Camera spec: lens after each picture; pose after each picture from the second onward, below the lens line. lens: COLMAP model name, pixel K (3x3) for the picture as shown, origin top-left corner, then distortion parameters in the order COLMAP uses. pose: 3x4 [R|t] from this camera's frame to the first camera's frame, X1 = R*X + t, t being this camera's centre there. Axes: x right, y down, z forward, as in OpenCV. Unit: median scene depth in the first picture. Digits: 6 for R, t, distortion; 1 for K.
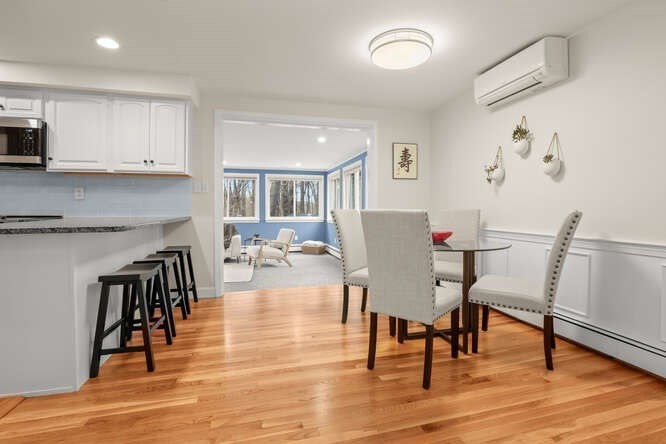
lens RADIAL K [[306.2, 0, 341.4], [0, 306.2, 219.7], [0, 0, 1]] dist [-0.027370, 0.000272]
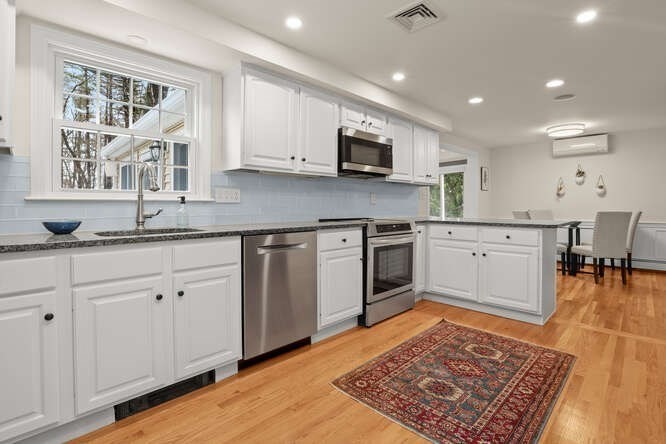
lens RADIAL K [[317.2, 0, 344.4], [0, 317.2, 207.5], [0, 0, 1]] dist [-0.023517, 0.000528]
pose [[0.858256, -0.002815, 0.513213, -1.805530], [0.018281, 0.999518, -0.025089, -0.026531], [-0.512895, 0.030915, 0.857894, -0.004477]]
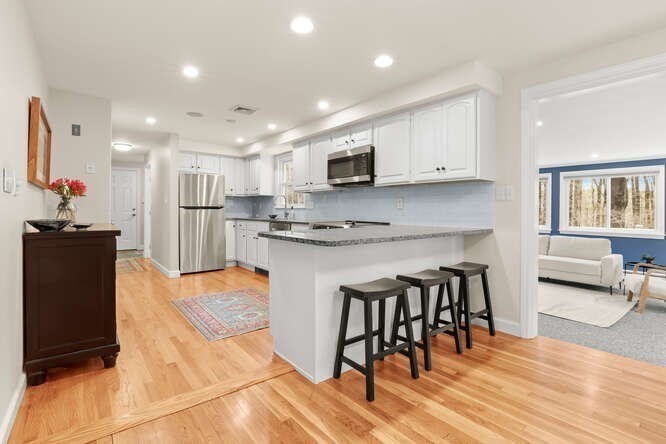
lens RADIAL K [[318.9, 0, 340.6], [0, 318.9, 215.6], [0, 0, 1]] dist [-0.023233, 0.000052]
pose [[0.414775, 0.019264, -0.909720, 0.137124], [-0.039697, 0.999207, 0.003059, -0.042106], [0.909058, 0.034845, 0.415211, 0.338658]]
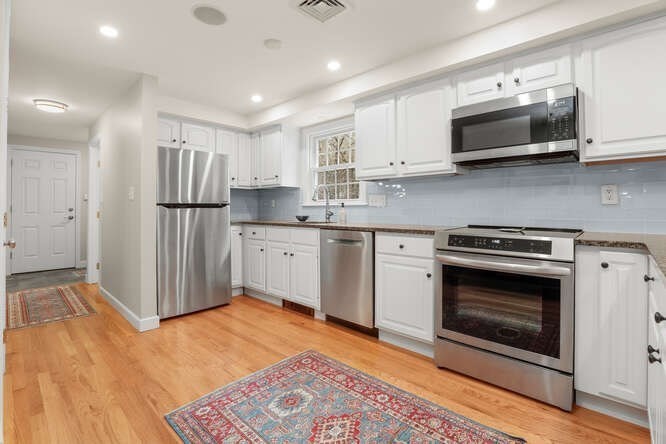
lens RADIAL K [[317.2, 0, 344.4], [0, 317.2, 207.5], [0, 0, 1]] dist [-0.023517, 0.000528]
pose [[0.538097, -0.004195, -0.842873, -0.701047], [-0.030453, 0.999238, -0.024414, -0.031964], [0.842333, 0.038805, 0.537559, 0.211662]]
